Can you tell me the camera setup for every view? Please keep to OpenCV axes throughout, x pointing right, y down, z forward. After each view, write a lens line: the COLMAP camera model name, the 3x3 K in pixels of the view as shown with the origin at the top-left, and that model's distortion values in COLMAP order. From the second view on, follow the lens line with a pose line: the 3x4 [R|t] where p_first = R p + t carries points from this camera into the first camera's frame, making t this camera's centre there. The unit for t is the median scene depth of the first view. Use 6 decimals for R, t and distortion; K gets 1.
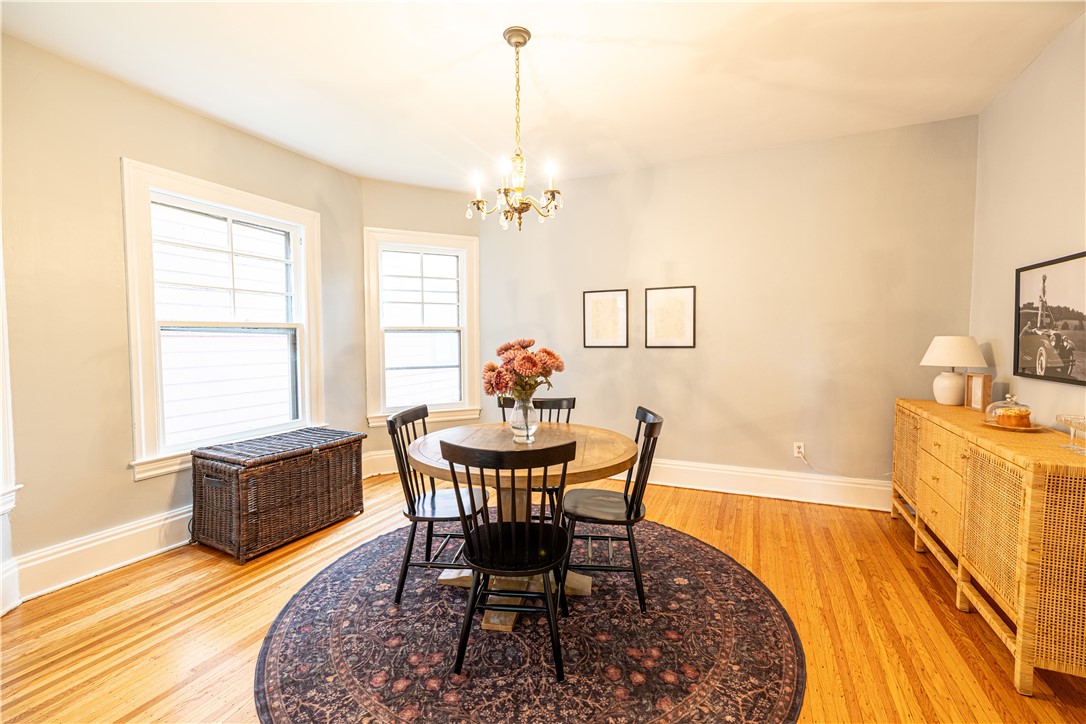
lens RADIAL K [[464.6, 0, 541.3], [0, 464.6, 360.9], [0, 0, 1]] dist [0.002344, 0.000147]
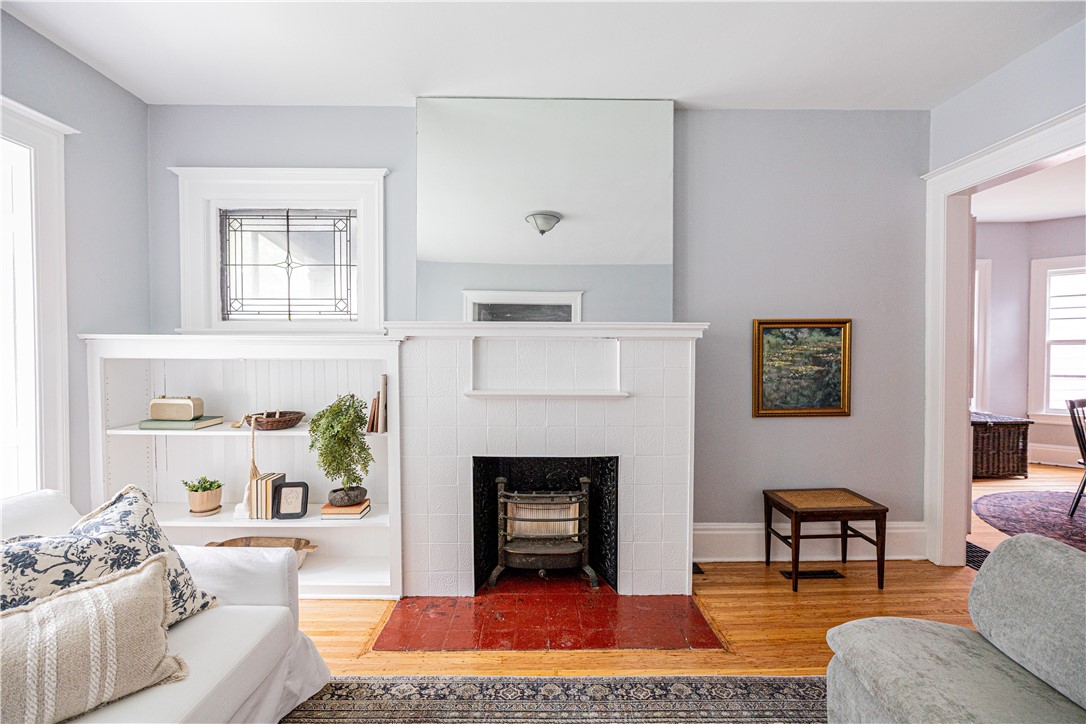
lens RADIAL K [[460.9, 0, 538.7], [0, 460.9, 364.1], [0, 0, 1]] dist [0.002305, 0.000130]
pose [[0.431226, 0.024467, -0.901912, 0.289174], [-0.043283, 0.999042, 0.006408, 0.063582], [0.901205, 0.036274, 0.431872, -1.211140]]
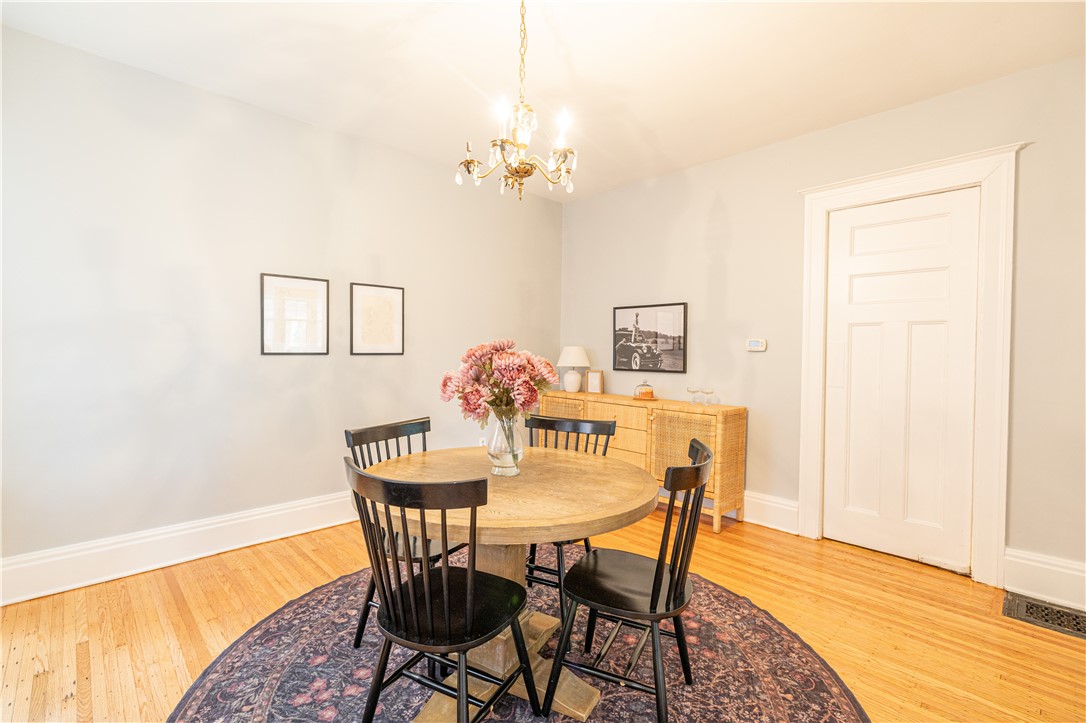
lens RADIAL K [[483.0, 0, 532.8], [0, 483.0, 361.2], [0, 0, 1]] dist [-0.000238, -0.000071]
pose [[0.370778, -0.010000, 0.928668, -0.730396], [0.033519, 0.999435, -0.002621, -0.006965], [-0.928117, 0.032100, 0.370903, 0.638972]]
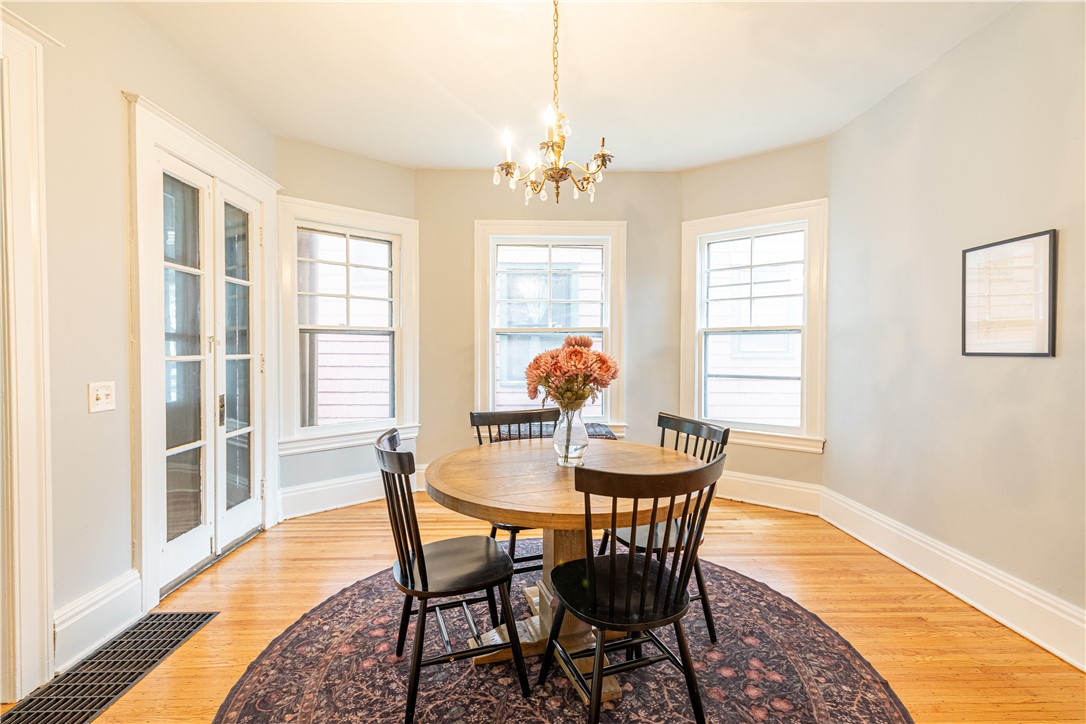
lens RADIAL K [[484.6, 0, 543.0], [0, 484.6, 362.0], [0, 0, 1]] dist [0.002014, -0.000041]
pose [[0.437570, 0.031360, -0.898638, 0.662572], [-0.046848, 0.998829, 0.012045, -0.009472], [0.897963, 0.036829, 0.438527, 0.568441]]
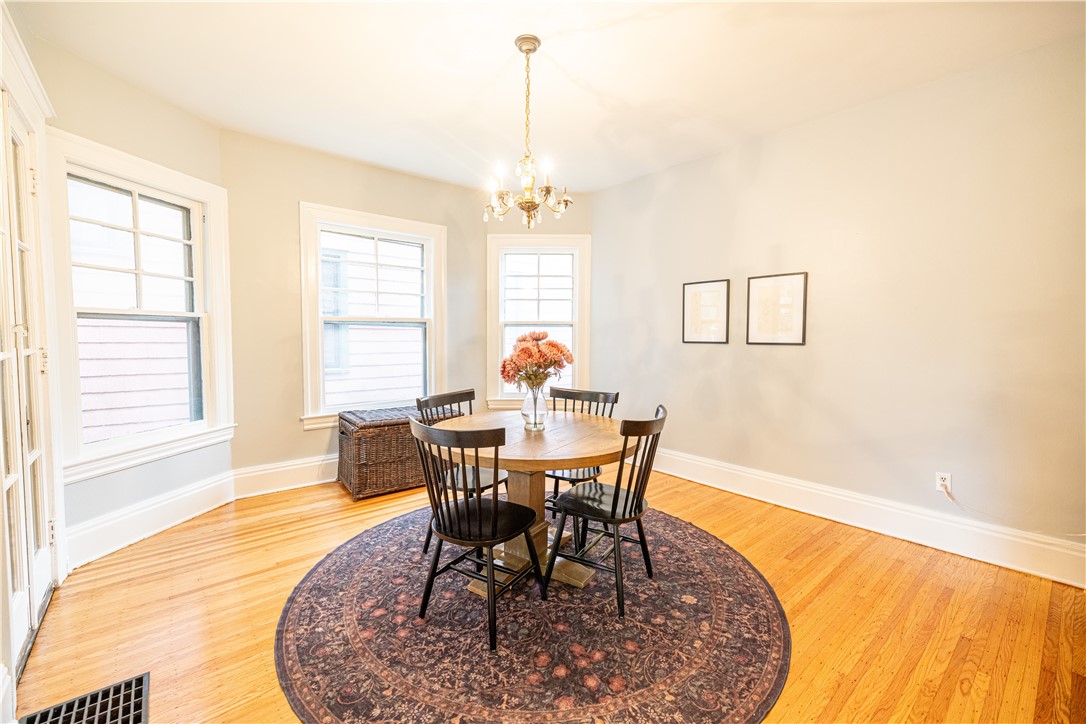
lens RADIAL K [[453.0, 0, 541.7], [0, 453.0, 360.8], [0, 0, 1]] dist [-0.000177, -0.000216]
pose [[0.902543, 0.035201, -0.429158, 0.399674], [-0.030660, 0.999377, 0.017493, 0.000827], [0.429507, -0.002630, 0.903060, 0.077201]]
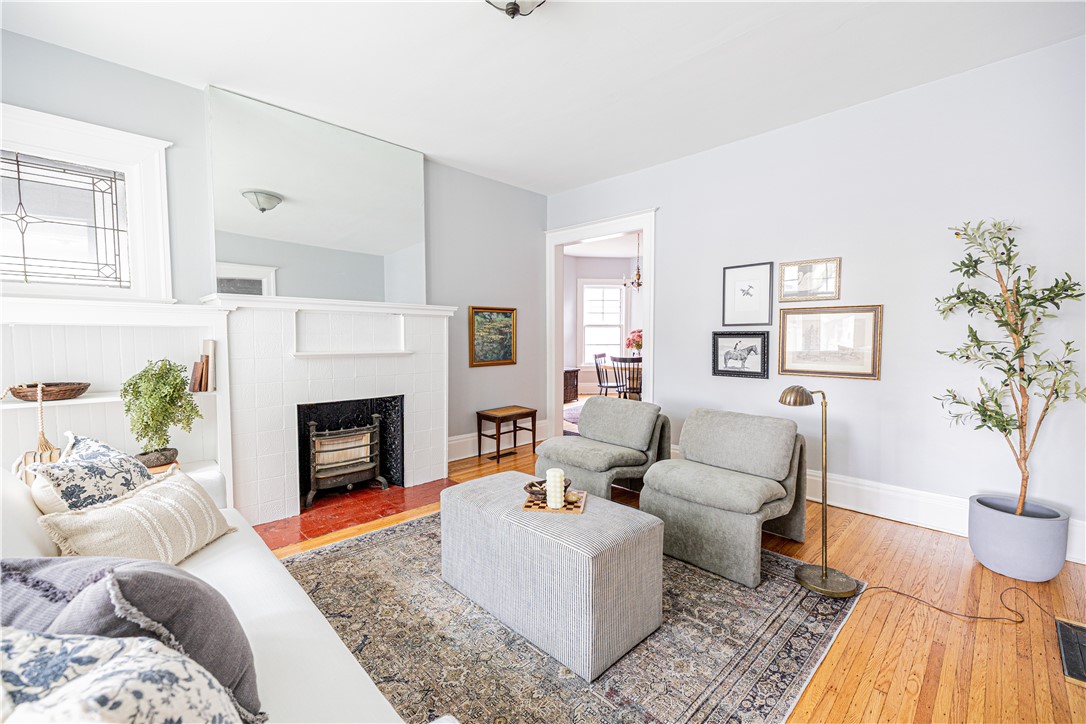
lens RADIAL K [[460.9, 0, 538.7], [0, 460.9, 364.1], [0, 0, 1]] dist [0.002305, 0.000130]
pose [[0.931637, 0.029030, -0.362230, 0.394065], [-0.023353, 0.999526, 0.020041, 0.118726], [0.362640, -0.010212, 0.931873, -1.781408]]
